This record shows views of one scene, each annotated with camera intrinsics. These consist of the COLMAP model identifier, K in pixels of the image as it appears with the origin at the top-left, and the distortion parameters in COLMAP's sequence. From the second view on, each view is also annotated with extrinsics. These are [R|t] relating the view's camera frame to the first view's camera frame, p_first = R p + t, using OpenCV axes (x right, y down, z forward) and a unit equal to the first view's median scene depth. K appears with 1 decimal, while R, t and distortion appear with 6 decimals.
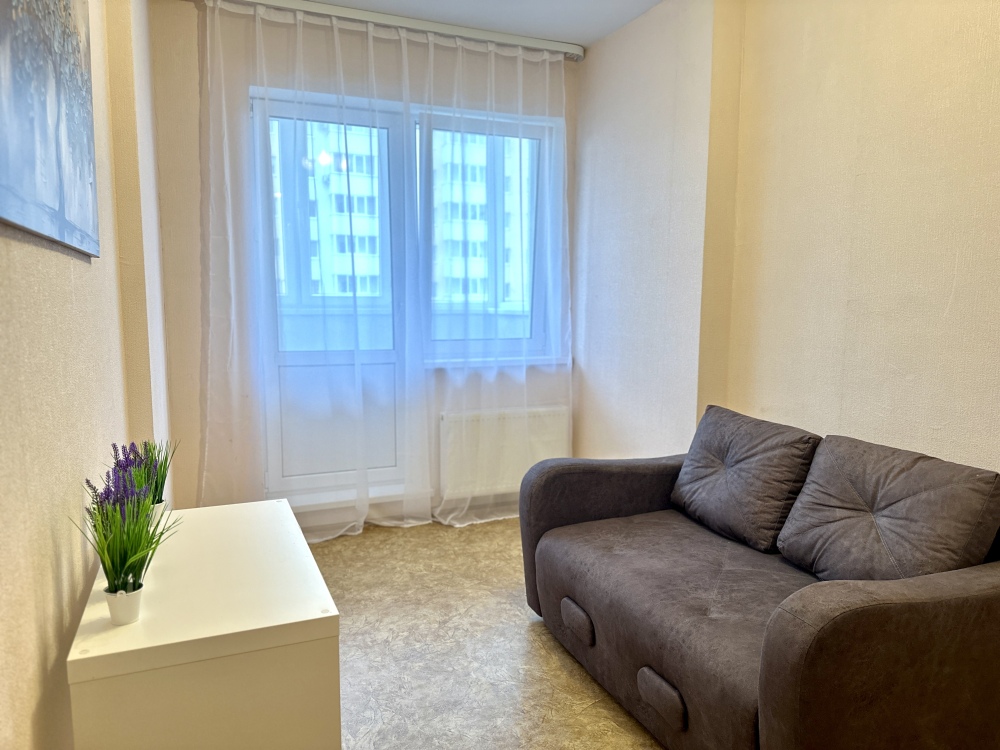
lens RADIAL K [[703.0, 0, 508.8], [0, 703.0, 346.6], [0, 0, 1]] dist [0.052203, -0.063682]
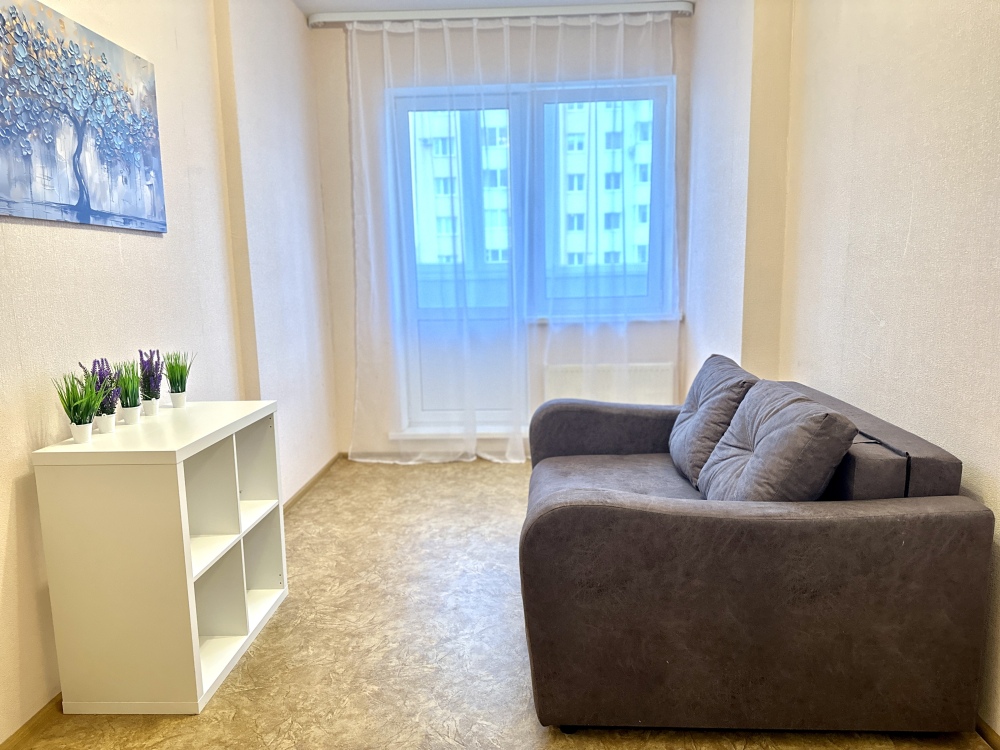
lens RADIAL K [[703.0, 0, 508.4], [0, 703.0, 353.4], [0, 0, 1]] dist [0.052203, -0.063682]
pose [[0.905215, 0.025954, -0.424160, 0.469600], [-0.005064, 0.998721, 0.050304, 0.032801], [0.424923, -0.043388, 0.904189, -0.045730]]
